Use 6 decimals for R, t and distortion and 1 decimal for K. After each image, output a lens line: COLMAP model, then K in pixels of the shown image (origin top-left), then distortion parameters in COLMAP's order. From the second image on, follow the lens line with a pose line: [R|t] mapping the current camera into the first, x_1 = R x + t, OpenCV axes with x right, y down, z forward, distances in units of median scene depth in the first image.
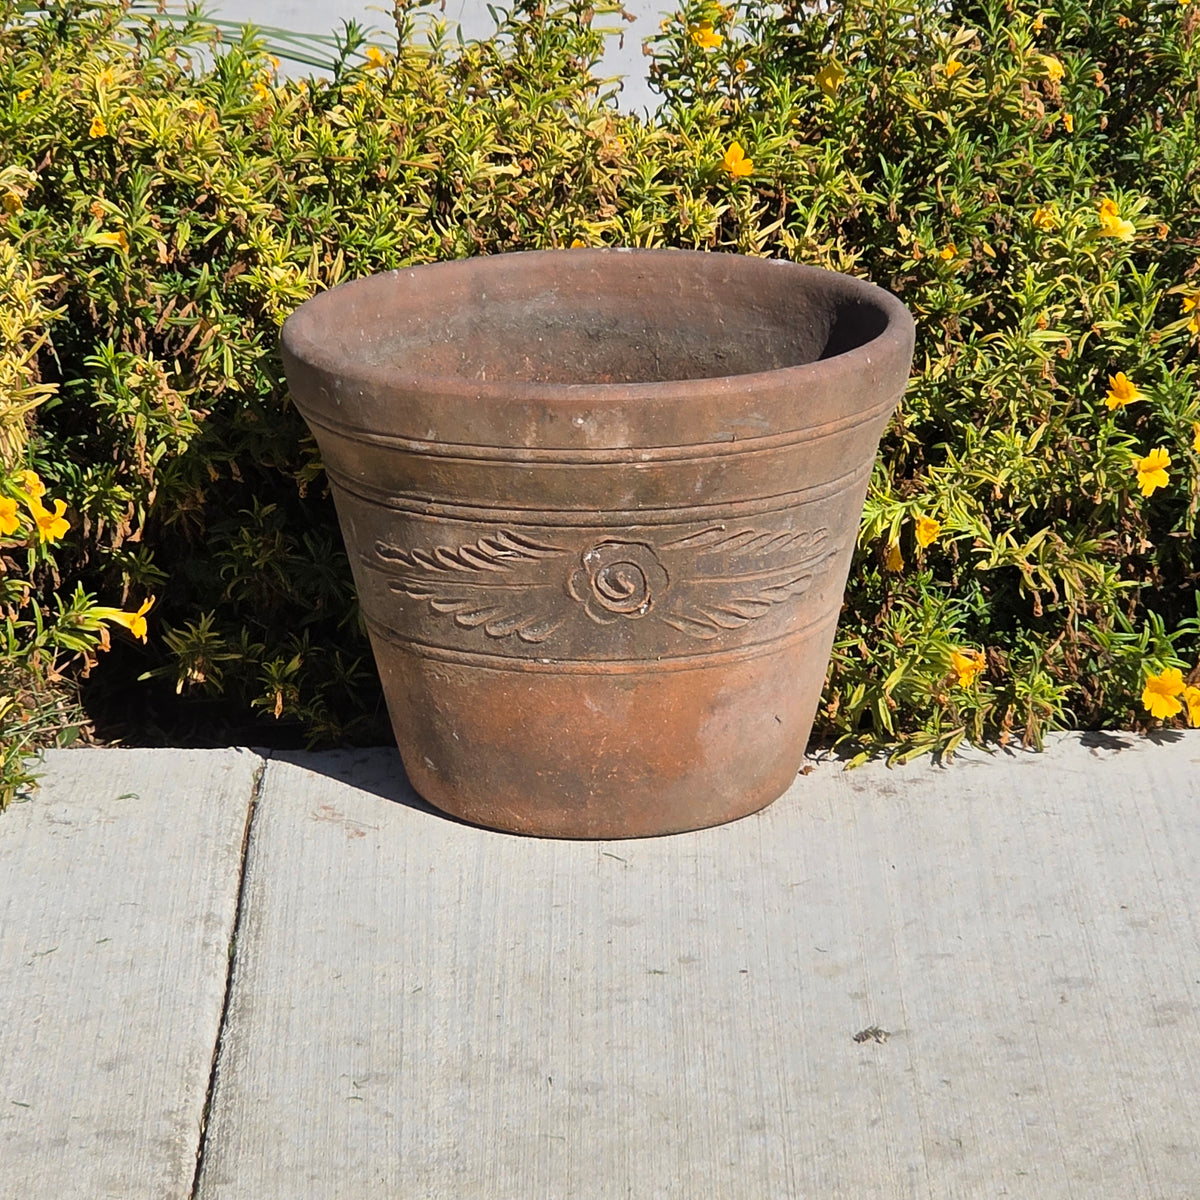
lens RADIAL K [[3435.6, 0, 601.0], [0, 3435.6, 559.8], [0, 0, 1]] dist [-1.309775, 20.186715]
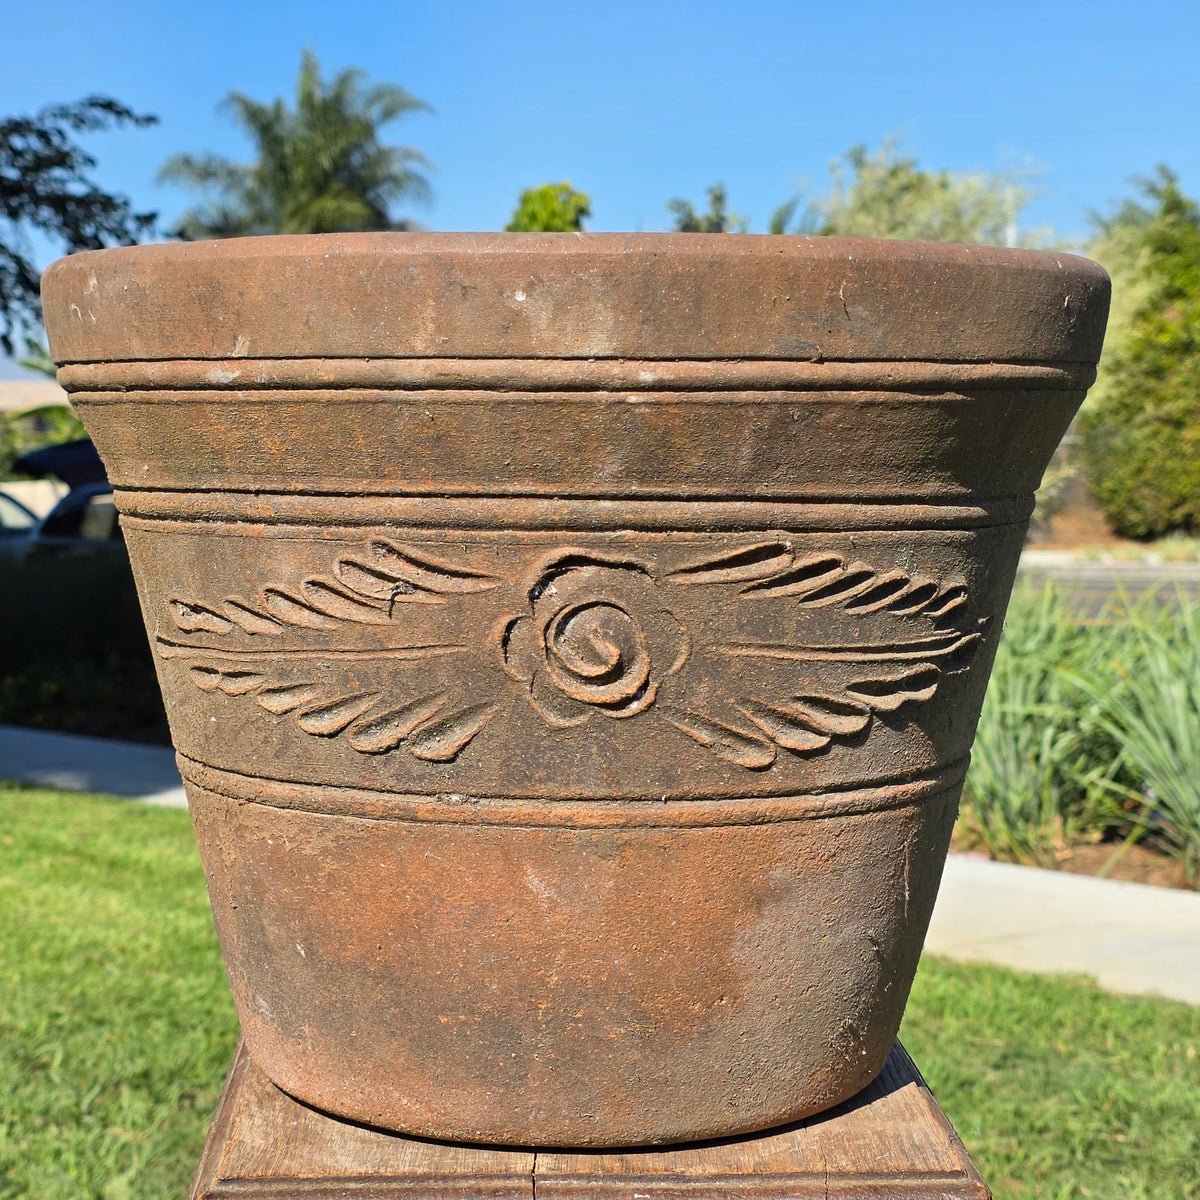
lens RADIAL K [[2307.3, 0, 577.8], [0, 2307.3, 600.1], [0, 0, 1]] dist [0.004177, 0.133395]
pose [[0.999543, 0.020721, -0.022026, 0.010673], [-0.024198, 0.984872, -0.171587, 0.060717], [0.018137, 0.172042, 0.984923, 0.635510]]
